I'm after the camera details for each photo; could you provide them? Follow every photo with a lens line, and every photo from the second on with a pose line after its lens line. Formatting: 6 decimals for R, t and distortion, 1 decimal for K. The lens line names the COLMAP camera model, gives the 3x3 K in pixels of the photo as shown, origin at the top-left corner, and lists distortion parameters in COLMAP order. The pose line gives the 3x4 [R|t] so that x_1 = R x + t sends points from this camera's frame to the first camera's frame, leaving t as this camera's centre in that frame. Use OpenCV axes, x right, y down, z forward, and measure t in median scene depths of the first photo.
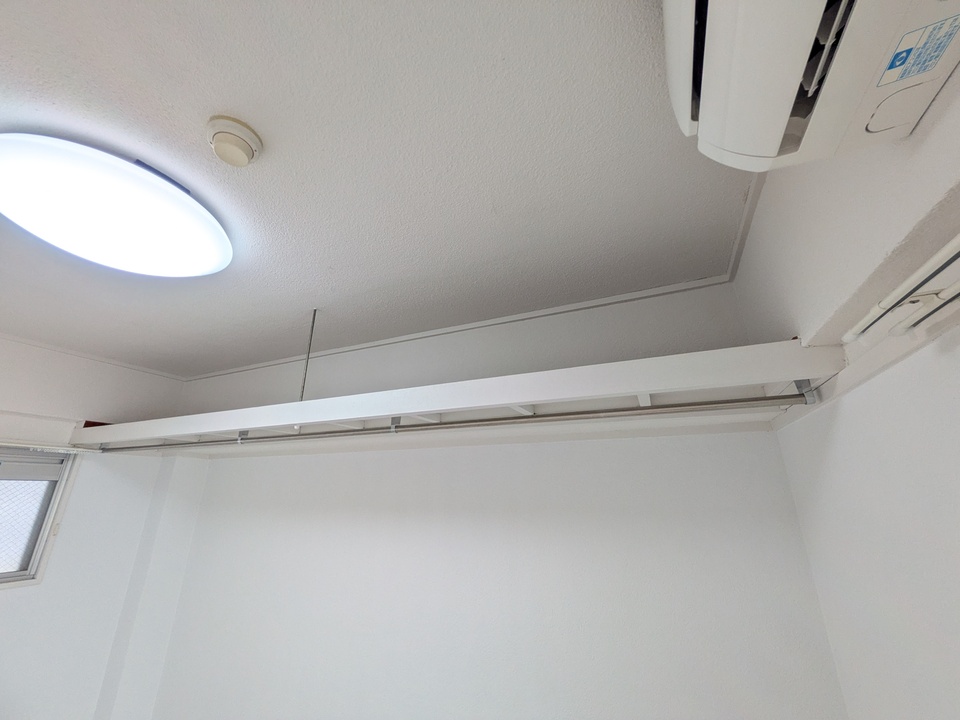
lens RADIAL K [[375.0, 0, 480.0], [0, 375.0, 361.7], [0, 0, 1]] dist [-0.001555, -0.000014]
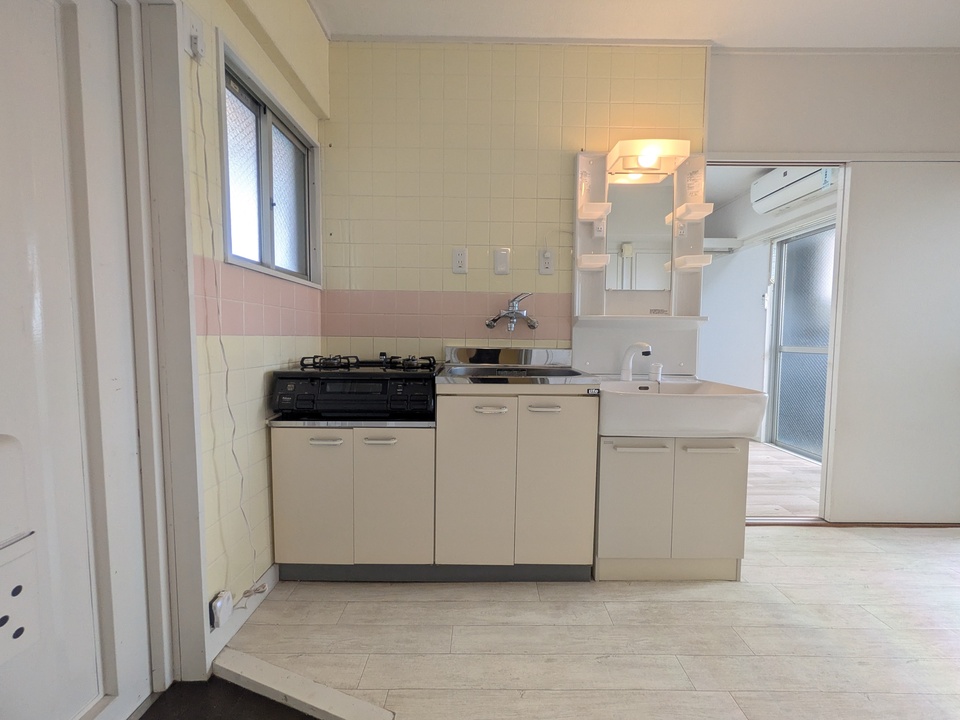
lens RADIAL K [[375.0, 0, 481.3], [0, 375.0, 358.9], [0, 0, 1]] dist [-0.001555, -0.000014]
pose [[0.904325, -0.026451, 0.426024, -3.718267], [-0.138082, 0.926283, 0.350620, 0.117803], [-0.403893, -0.375900, 0.834008, -1.991718]]
